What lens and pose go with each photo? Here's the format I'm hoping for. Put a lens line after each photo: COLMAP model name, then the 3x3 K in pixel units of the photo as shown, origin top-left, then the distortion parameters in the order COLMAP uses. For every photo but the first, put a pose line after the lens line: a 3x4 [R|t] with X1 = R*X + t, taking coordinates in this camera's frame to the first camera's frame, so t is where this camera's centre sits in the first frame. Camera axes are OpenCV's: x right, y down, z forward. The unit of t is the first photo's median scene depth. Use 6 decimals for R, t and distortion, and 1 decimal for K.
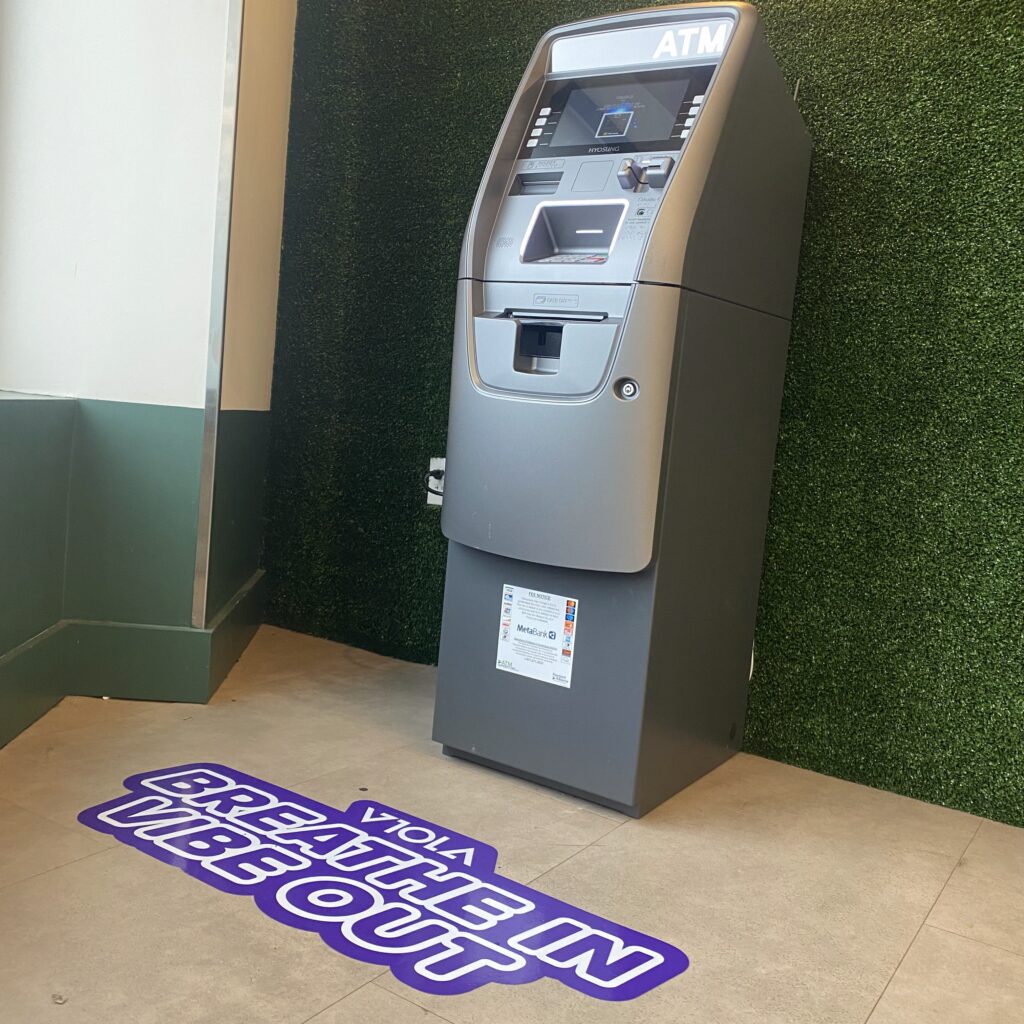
lens RADIAL K [[1019.9, 0, 510.3], [0, 1019.9, 496.4], [0, 0, 1]] dist [0.115983, -0.216719]
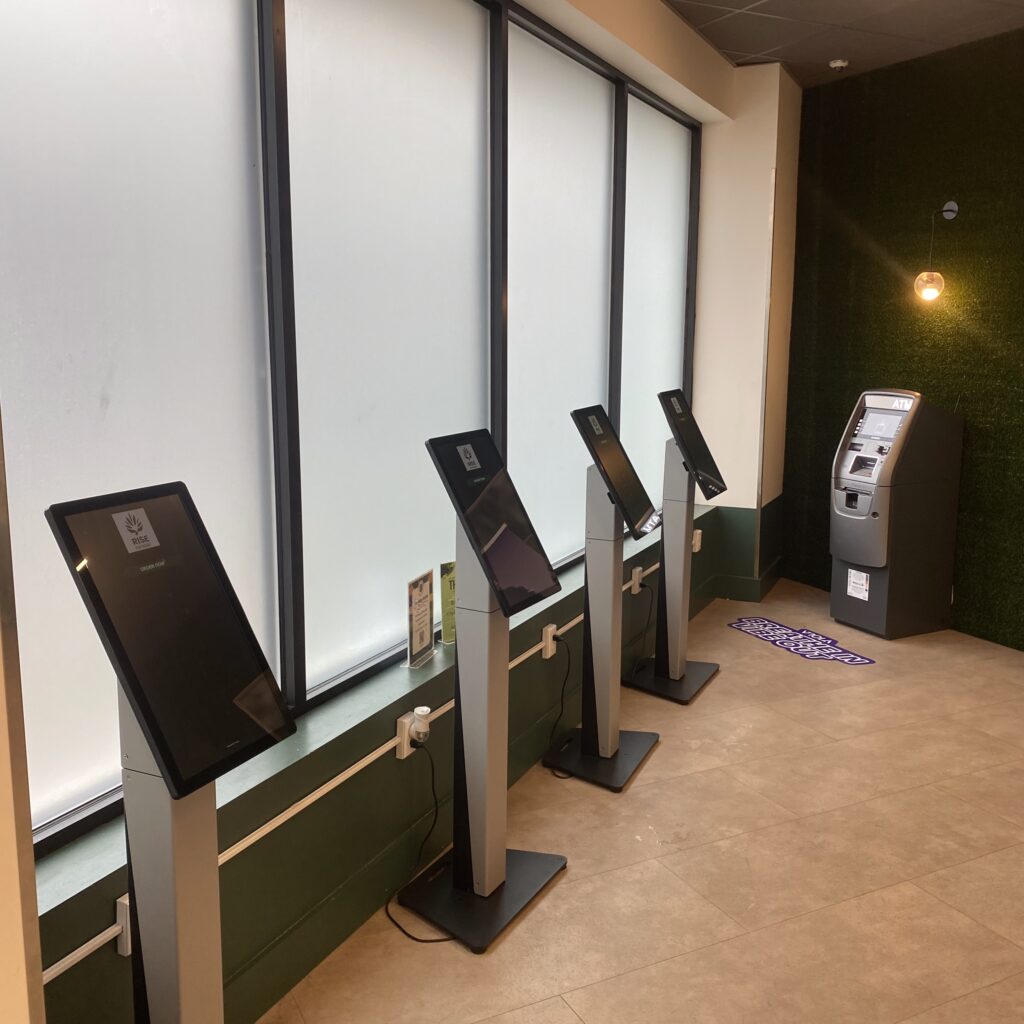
lens RADIAL K [[1019.9, 0, 510.3], [0, 1019.9, 496.4], [0, 0, 1]] dist [0.115983, -0.216719]
pose [[0.862809, -0.006525, -0.505489, 0.776482], [0.030880, 0.998730, 0.039817, -0.329566], [0.504587, -0.049964, 0.861914, -2.526920]]
